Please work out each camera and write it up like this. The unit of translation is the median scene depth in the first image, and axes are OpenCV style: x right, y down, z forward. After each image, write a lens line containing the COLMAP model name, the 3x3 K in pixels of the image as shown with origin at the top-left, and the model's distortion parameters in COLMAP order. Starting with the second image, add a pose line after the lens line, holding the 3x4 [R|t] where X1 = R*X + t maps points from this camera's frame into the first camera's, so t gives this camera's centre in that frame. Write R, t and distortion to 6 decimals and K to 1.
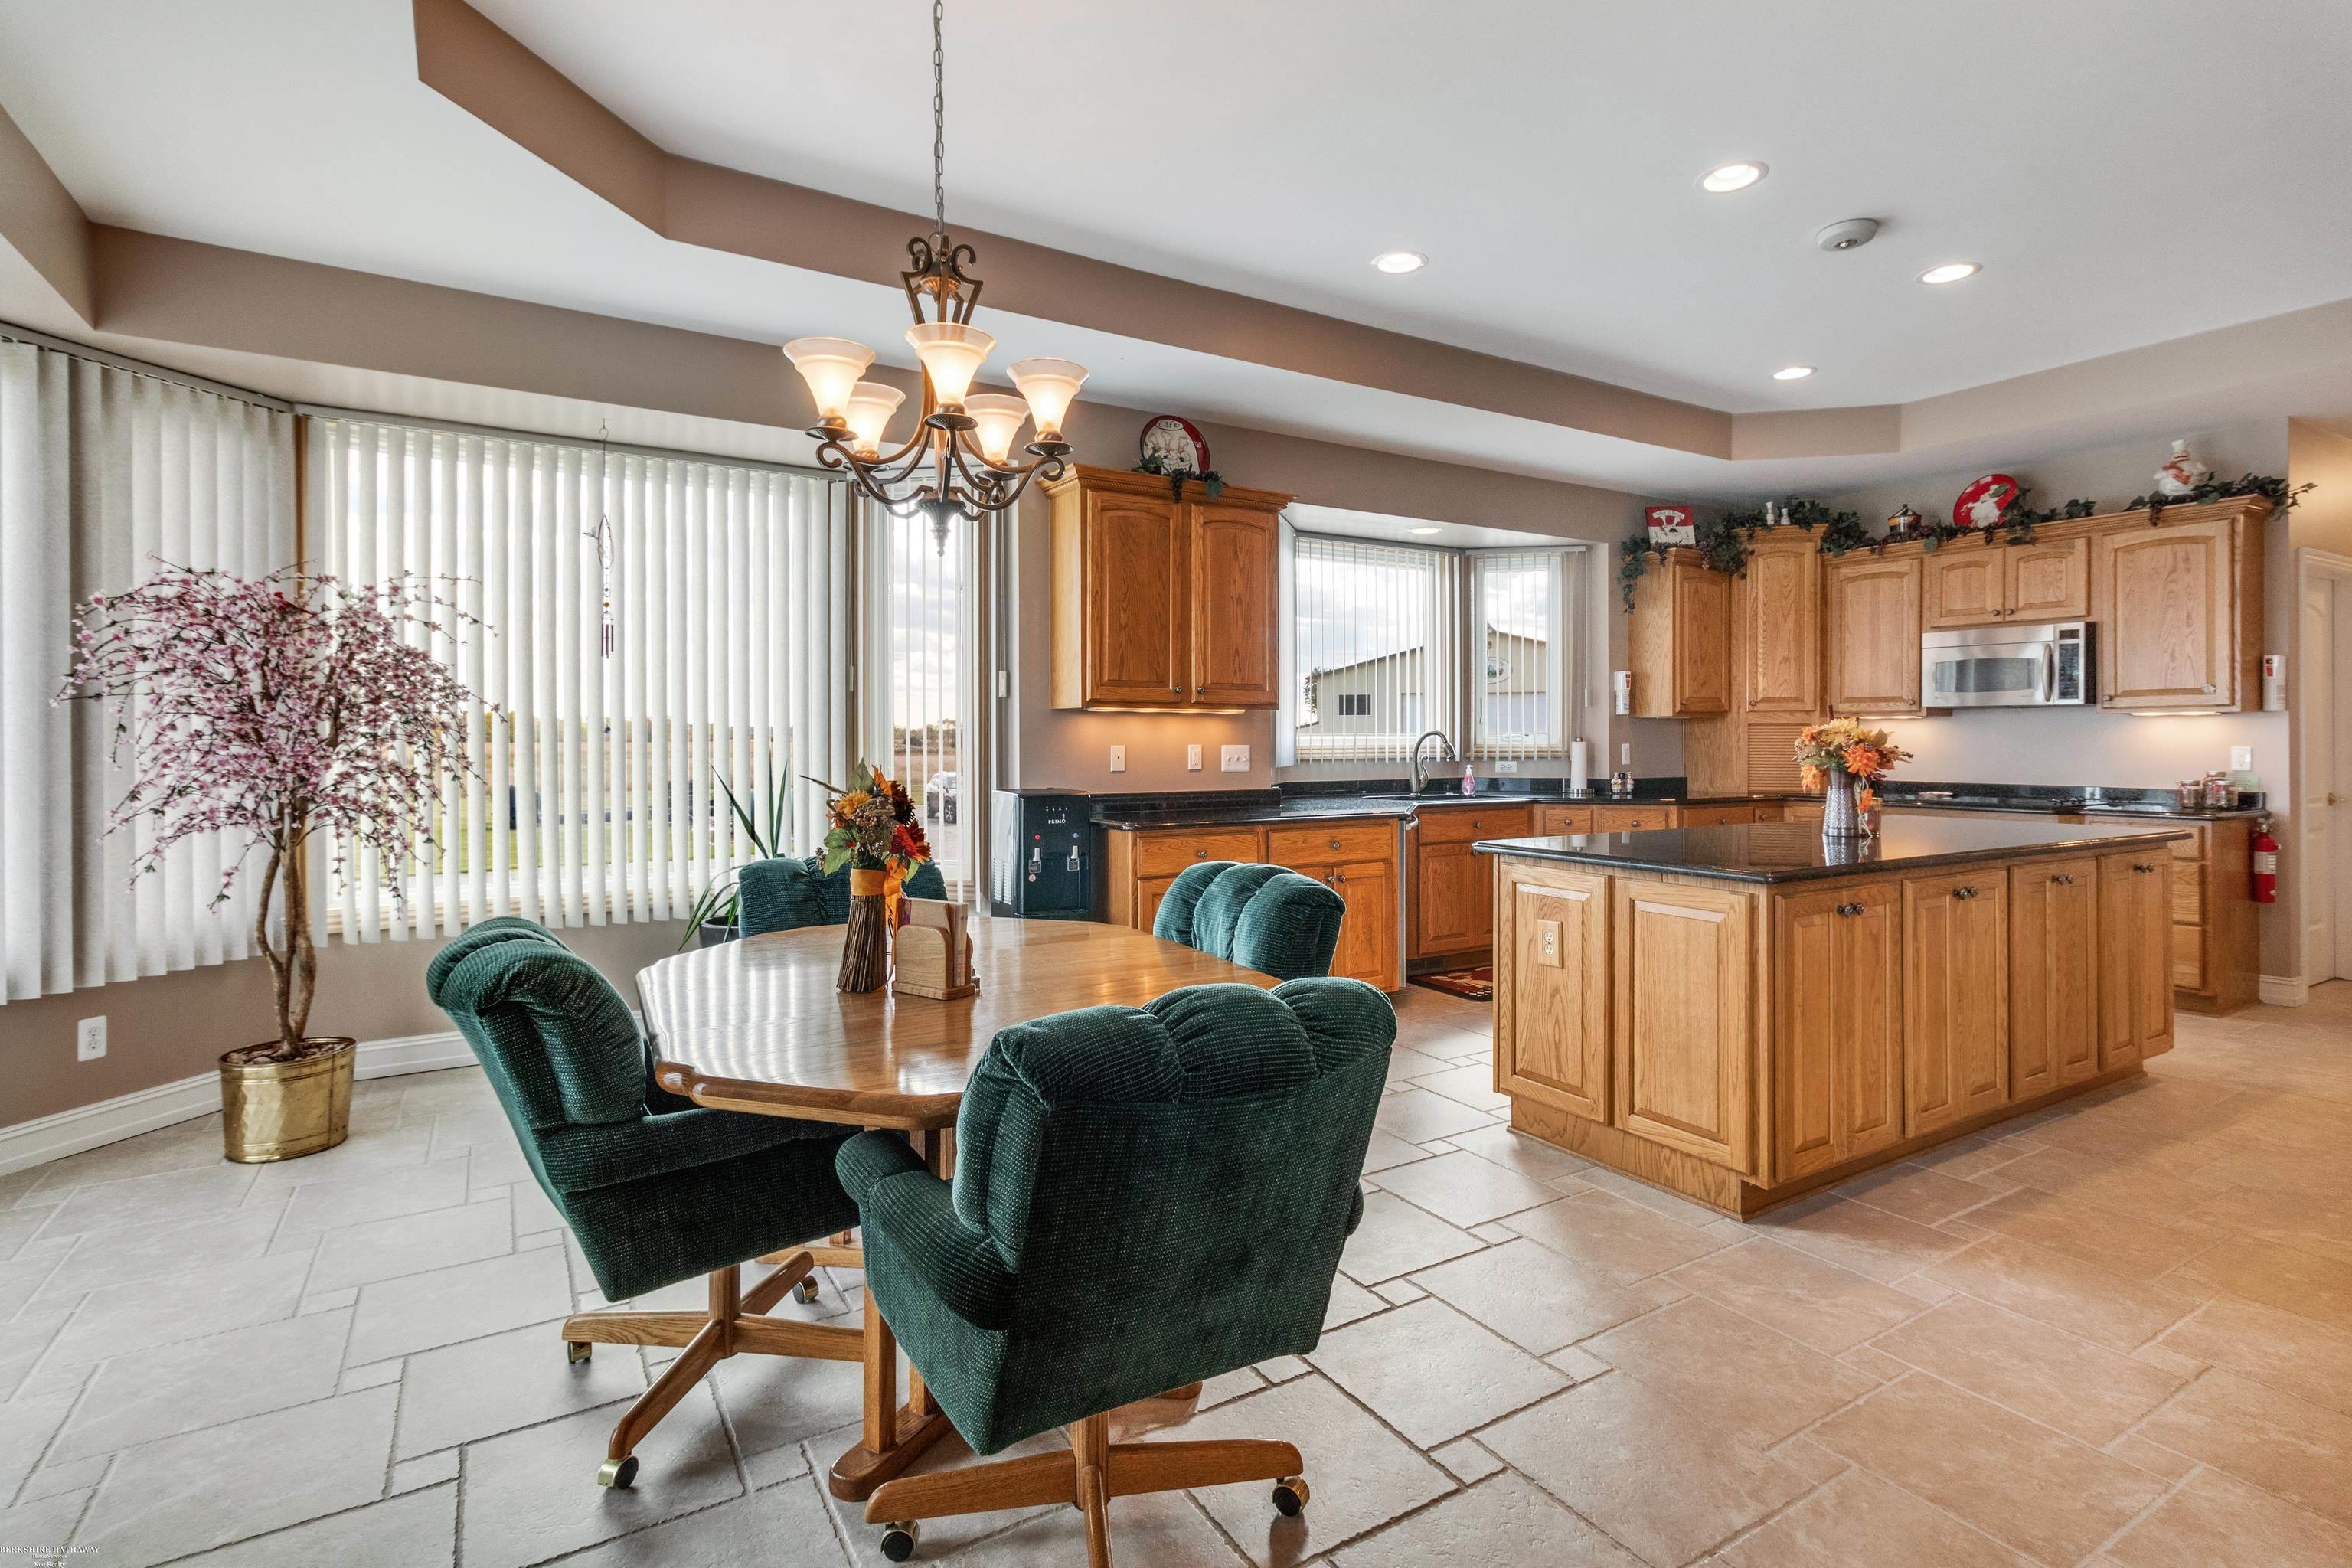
lens RADIAL K [[1084.0, 0, 1182.9], [0, 1084.0, 742.0], [0, 0, 1]] dist [0.002168, 0.001334]
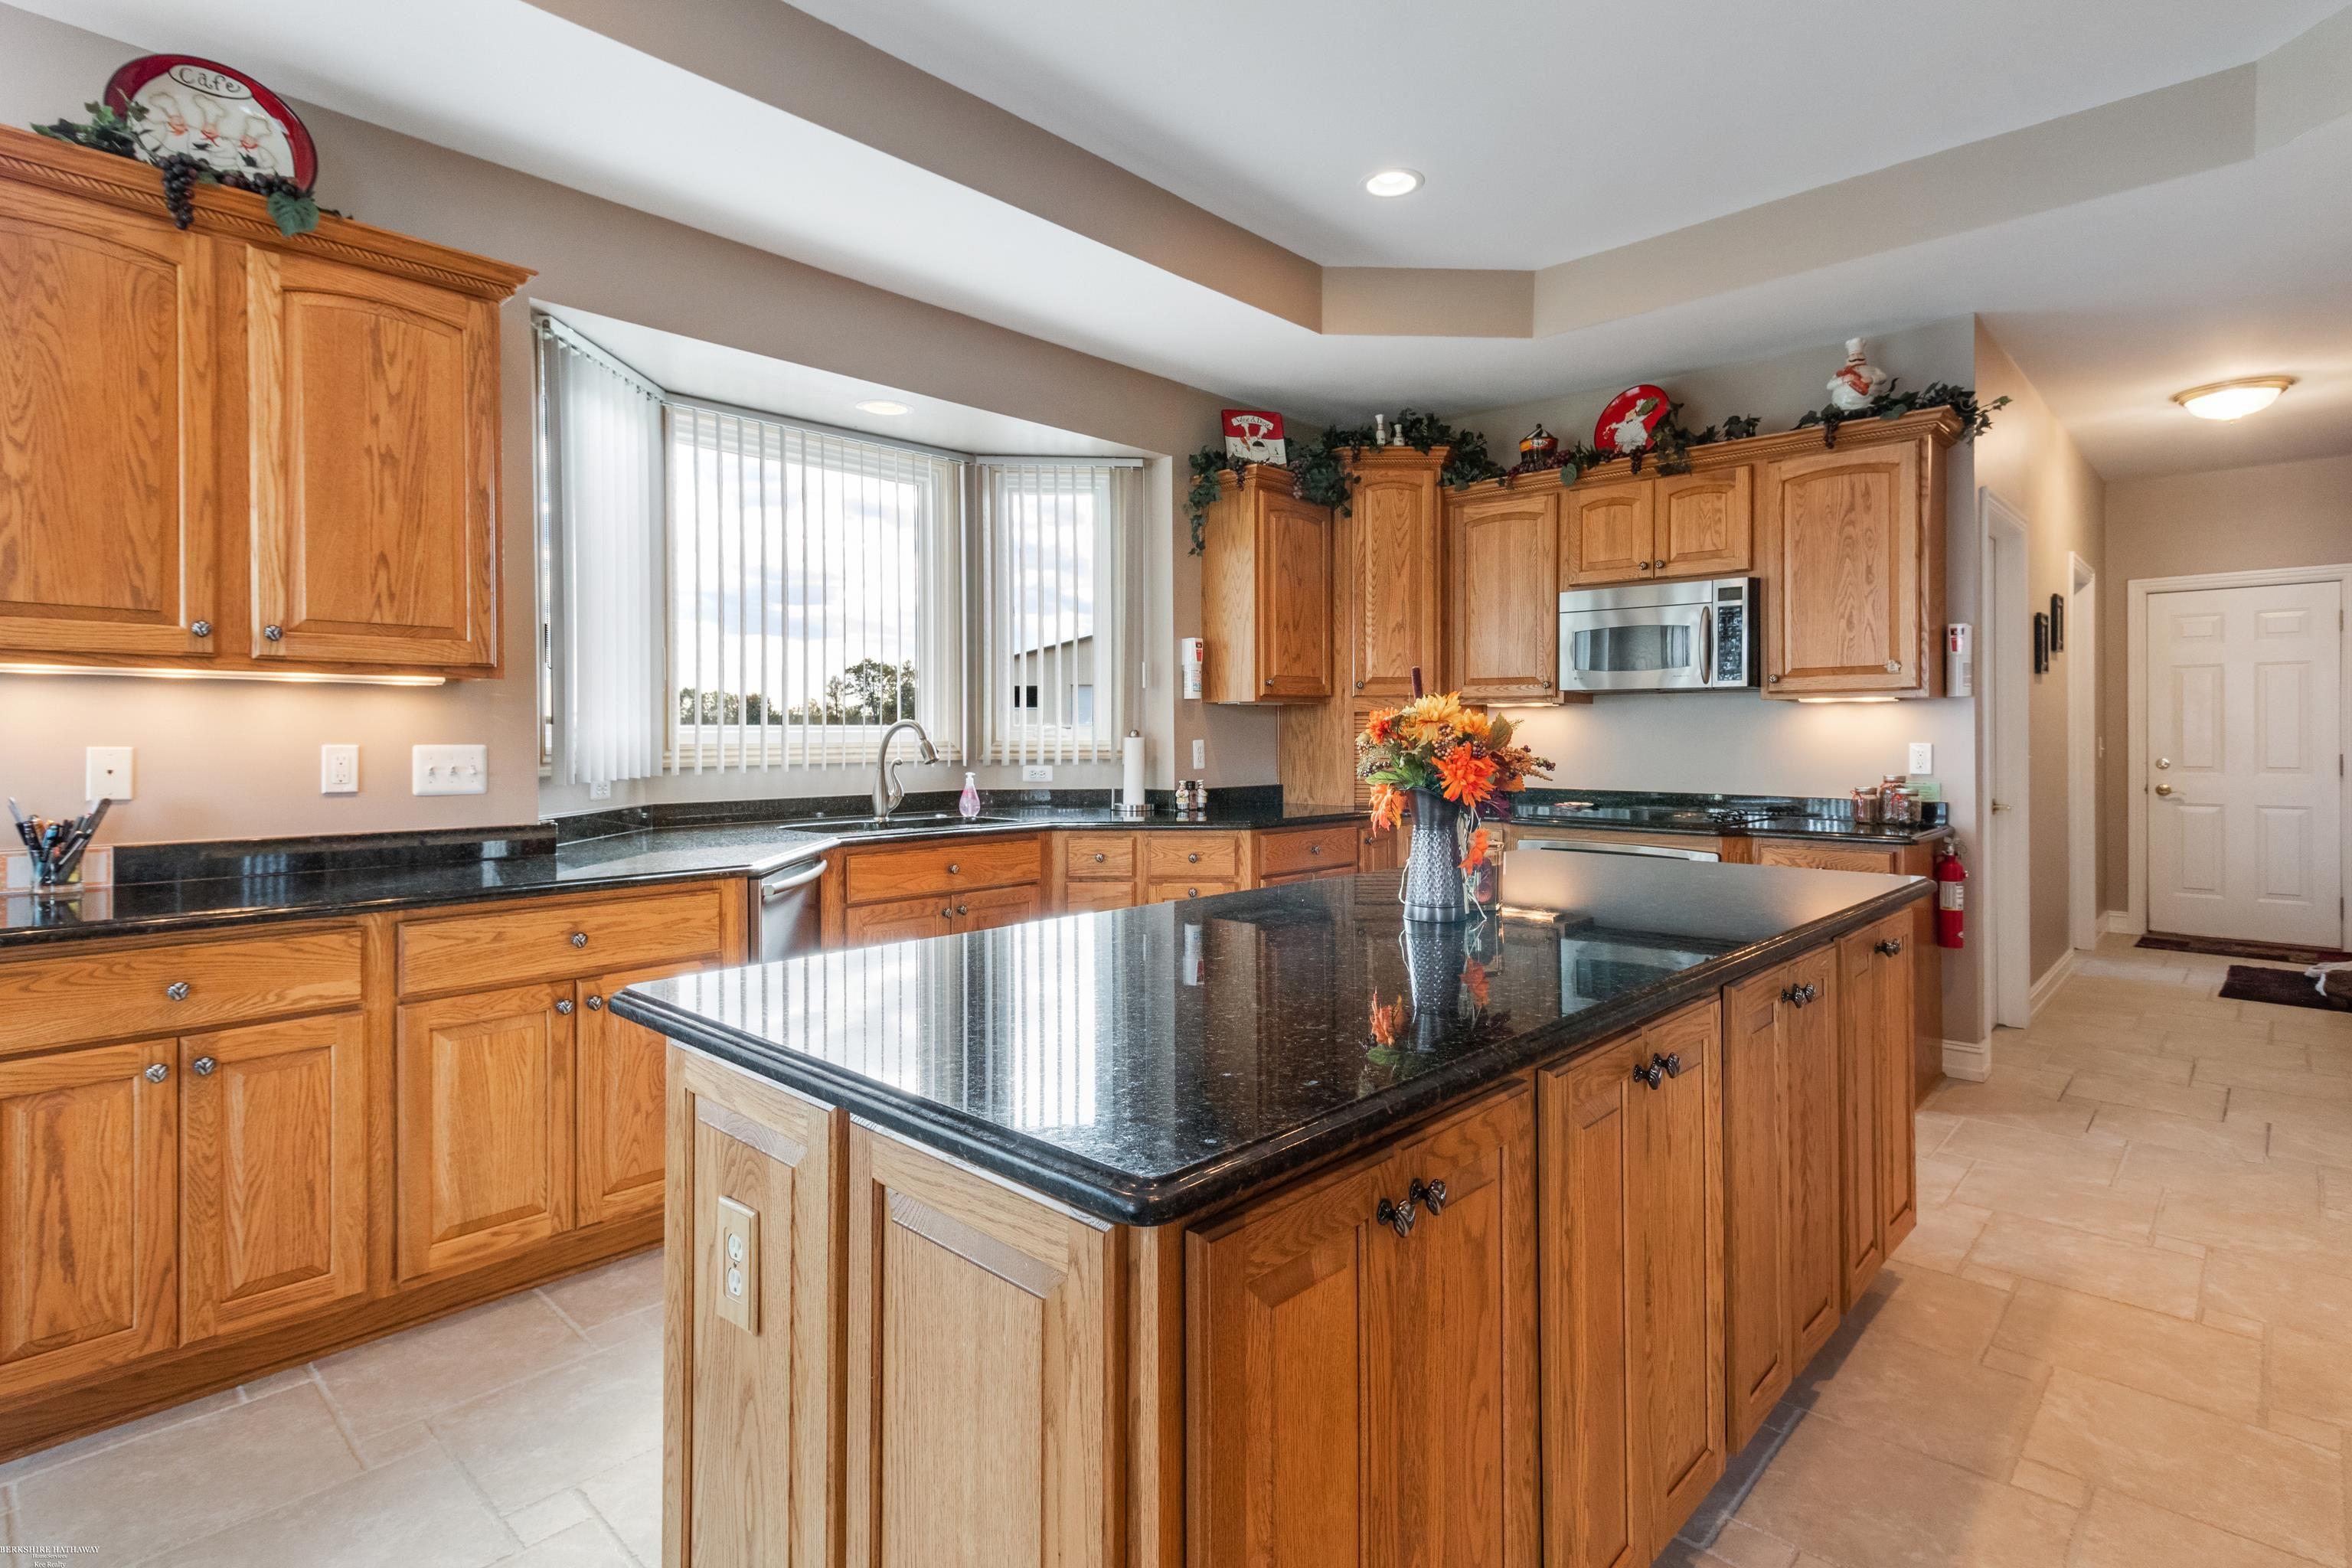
lens RADIAL K [[1129.8, 0, 1179.1], [0, 1129.8, 732.1], [0, 0, 1]] dist [0.008465, 0.000290]
pose [[0.961221, 0.000116, 0.275779, 0.222366], [0.001002, 0.999992, -0.003914, -0.000886], [-0.275777, 0.004039, 0.961213, 0.335498]]
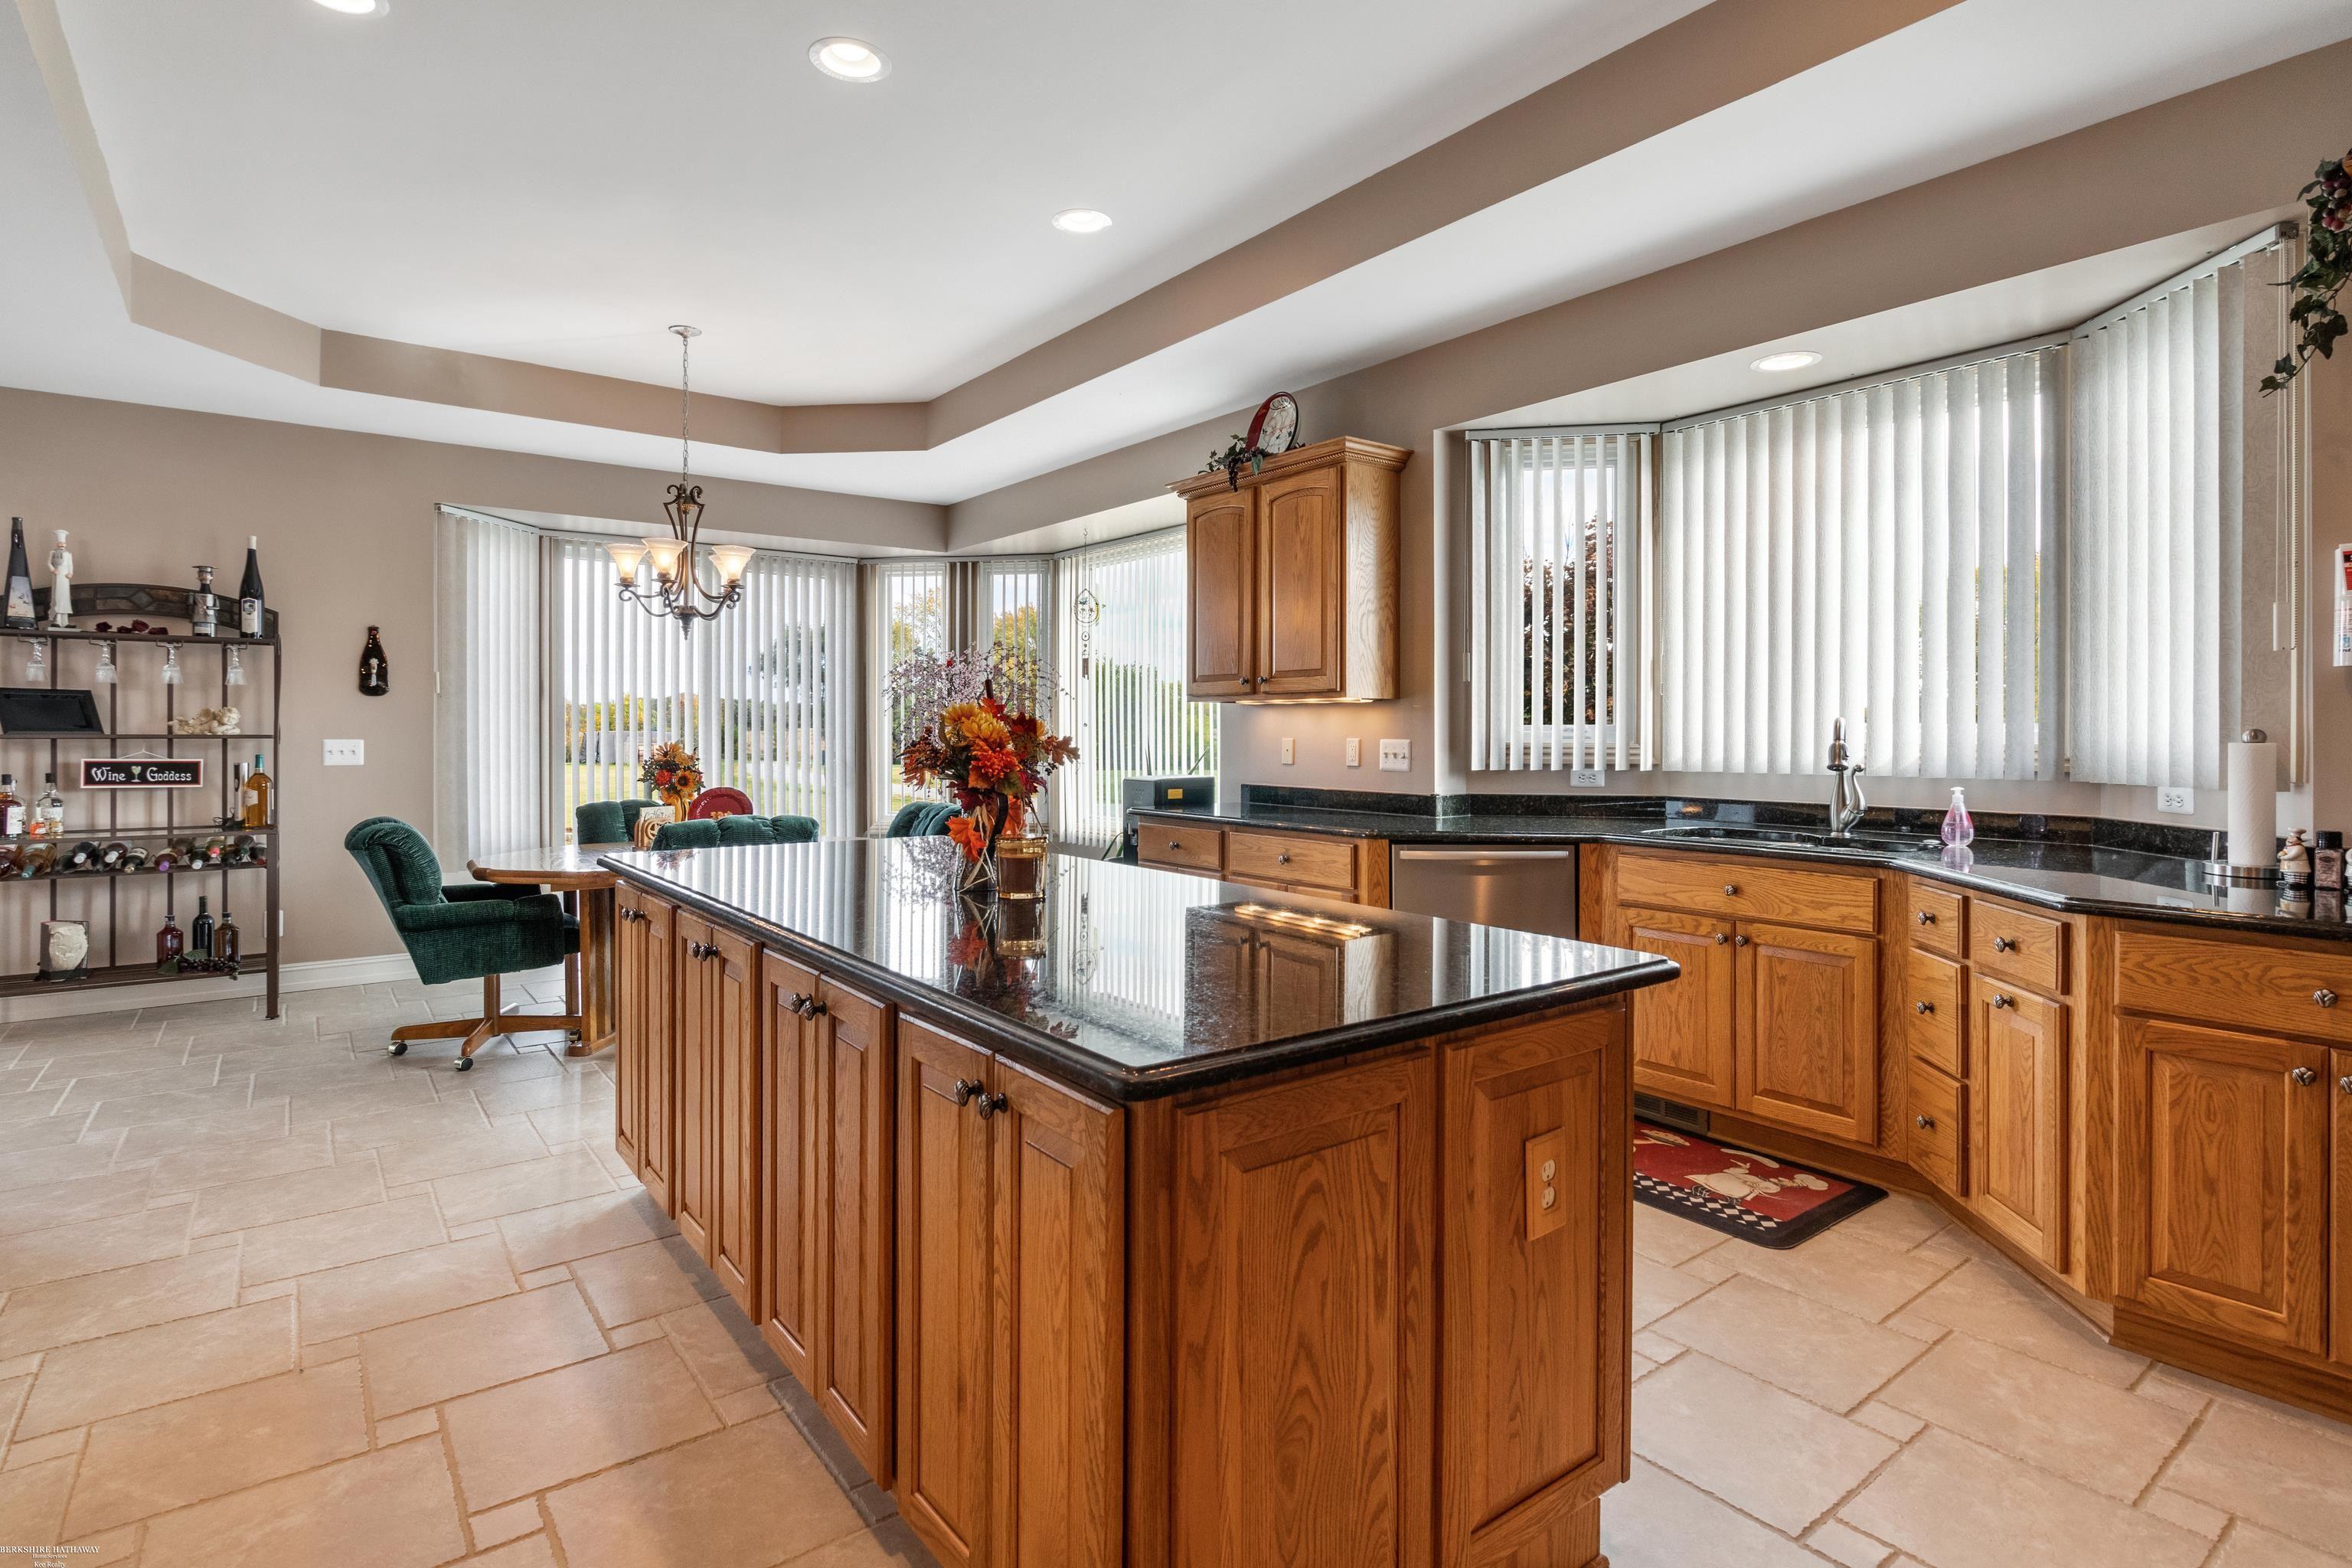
lens RADIAL K [[1129.8, 0, 1179.1], [0, 1129.8, 732.1], [0, 0, 1]] dist [0.008465, 0.000290]
pose [[0.148889, 0.006896, -0.988830, 0.819532], [-0.002871, 0.999974, 0.006541, -0.007046], [0.988850, 0.001865, 0.148905, 0.652237]]
